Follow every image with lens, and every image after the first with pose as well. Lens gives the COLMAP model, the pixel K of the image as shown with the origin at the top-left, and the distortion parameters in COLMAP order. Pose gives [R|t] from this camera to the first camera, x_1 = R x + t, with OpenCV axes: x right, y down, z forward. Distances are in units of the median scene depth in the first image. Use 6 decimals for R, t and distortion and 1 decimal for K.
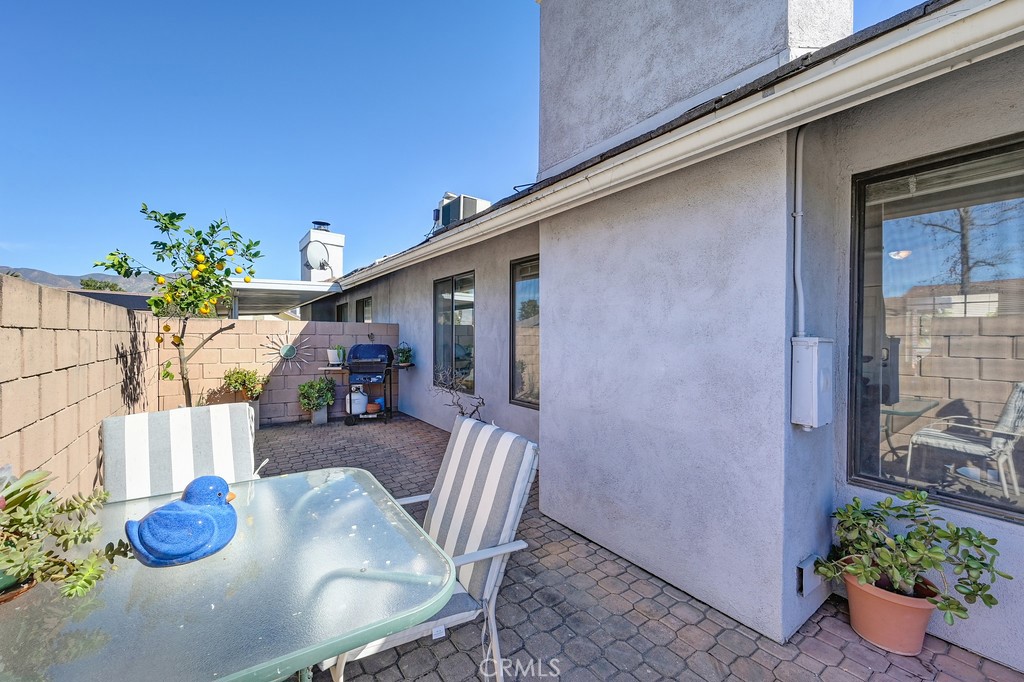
lens RADIAL K [[396.5, 0, 511.9], [0, 396.5, 337.7], [0, 0, 1]] dist [-0.030884, 0.007828]
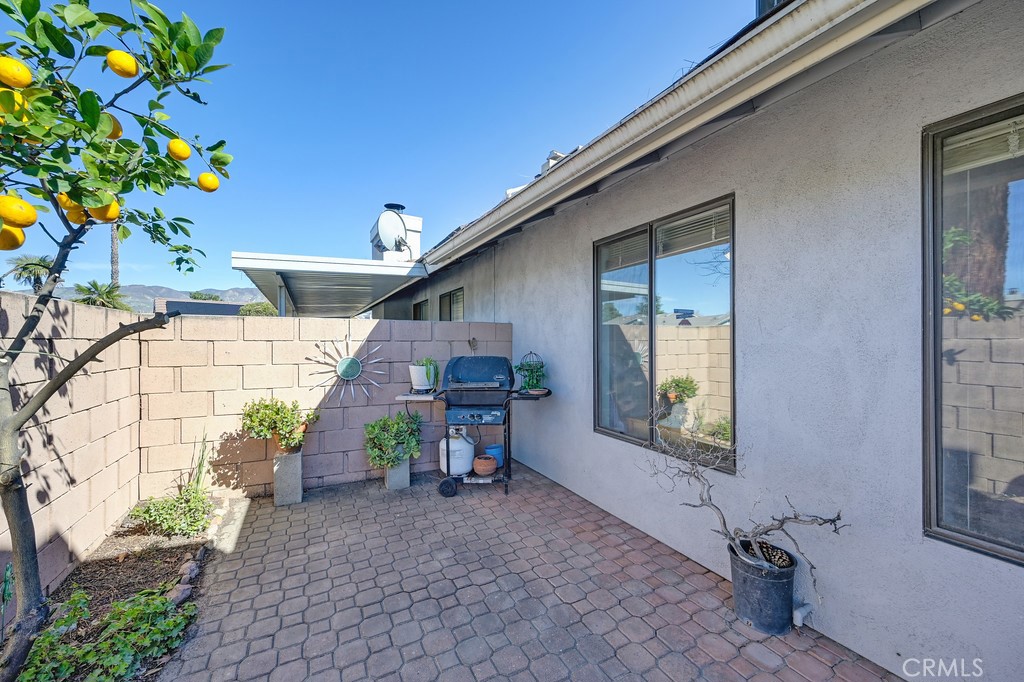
lens RADIAL K [[396.5, 0, 511.9], [0, 396.5, 337.7], [0, 0, 1]] dist [-0.030884, 0.007828]
pose [[0.987488, -0.006312, -0.157568, -0.217197], [0.004734, 0.999935, -0.010386, -0.005065], [0.157623, 0.009510, 0.987454, 0.424325]]
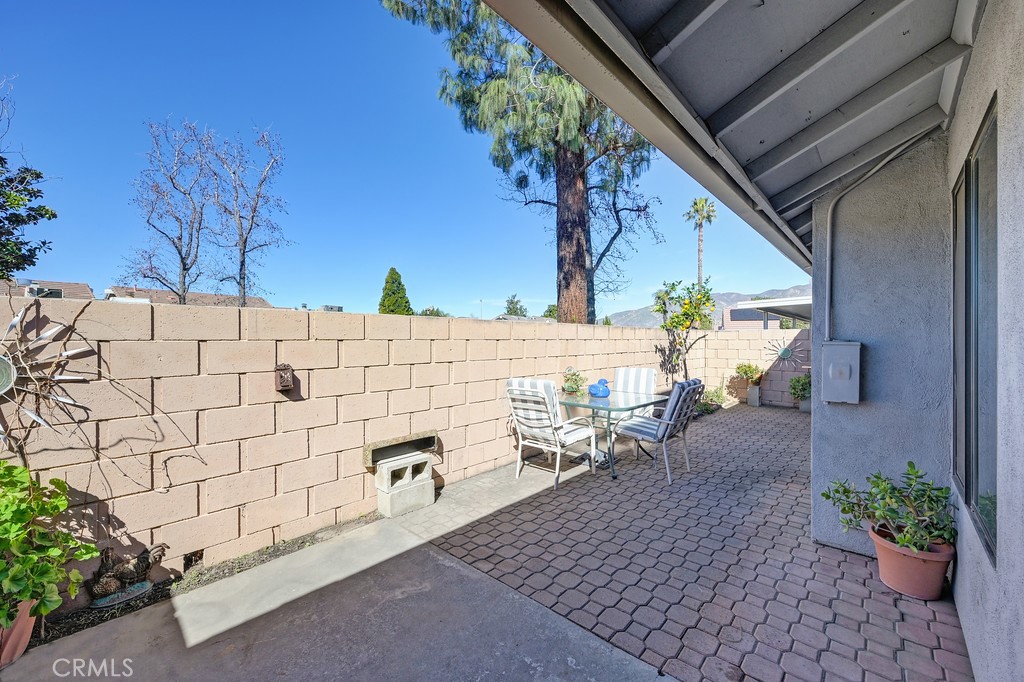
lens RADIAL K [[396.5, 0, 511.9], [0, 396.5, 337.7], [0, 0, 1]] dist [-0.030884, 0.007828]
pose [[0.177625, -0.004823, -0.984086, 0.544378], [-0.002747, 0.999982, -0.005397, -0.004753], [0.984094, 0.003662, 0.177608, -0.122347]]
